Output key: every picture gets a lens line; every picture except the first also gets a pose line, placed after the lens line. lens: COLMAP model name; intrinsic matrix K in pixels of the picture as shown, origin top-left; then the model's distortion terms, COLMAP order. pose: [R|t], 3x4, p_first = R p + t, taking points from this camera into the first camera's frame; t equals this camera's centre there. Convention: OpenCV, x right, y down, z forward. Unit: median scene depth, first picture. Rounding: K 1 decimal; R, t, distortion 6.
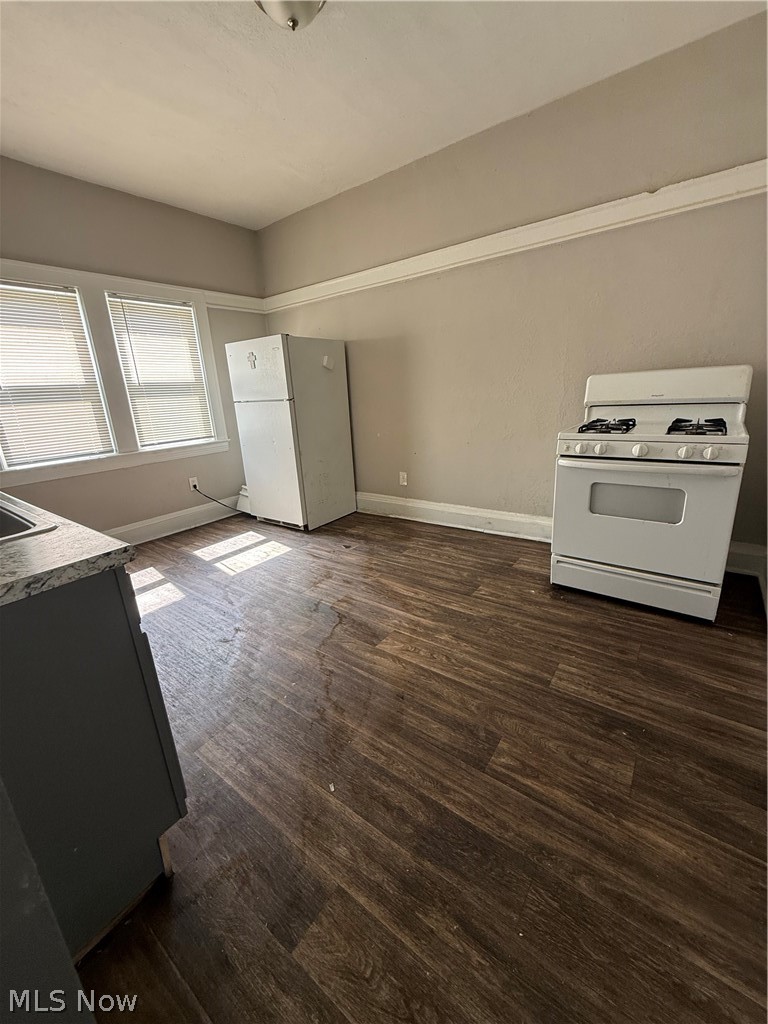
lens RADIAL K [[411.5, 0, 383.8], [0, 411.5, 510.0], [0, 0, 1]] dist [-0.000589, -0.000038]
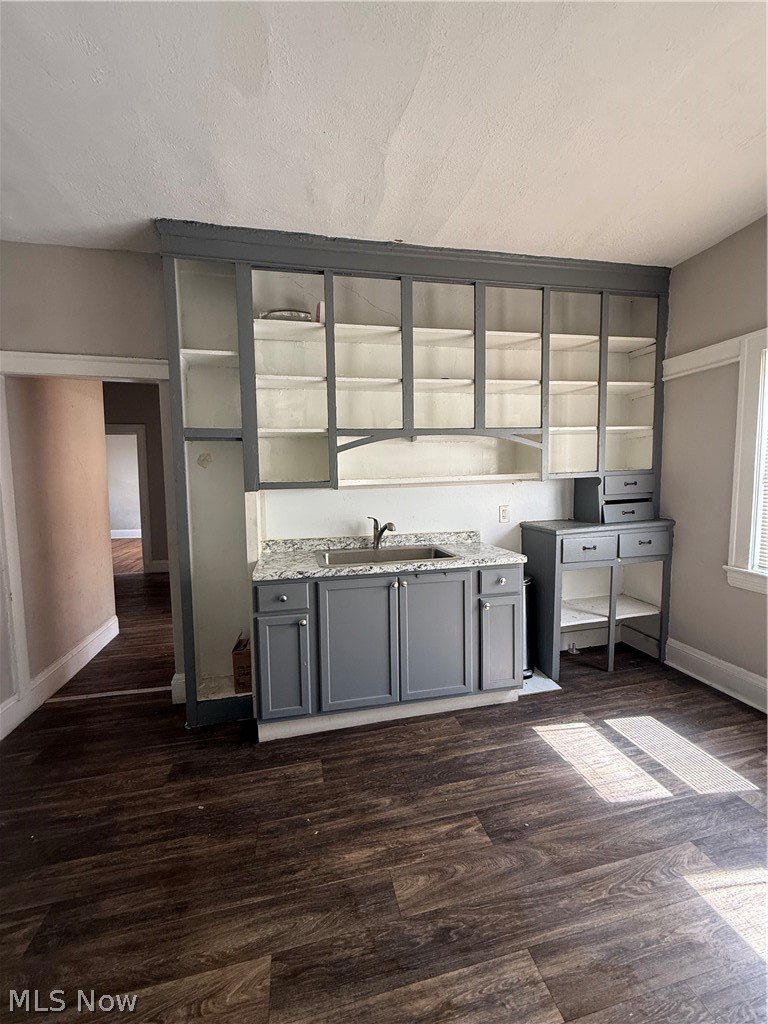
lens RADIAL K [[411.5, 0, 384.6], [0, 411.5, 512.1], [0, 0, 1]] dist [-0.000589, -0.000038]
pose [[-0.653923, 0.117779, -0.747337, 0.268785], [-0.172007, 0.938795, 0.298459, -0.522369], [0.736748, 0.323717, -0.593641, 1.437236]]
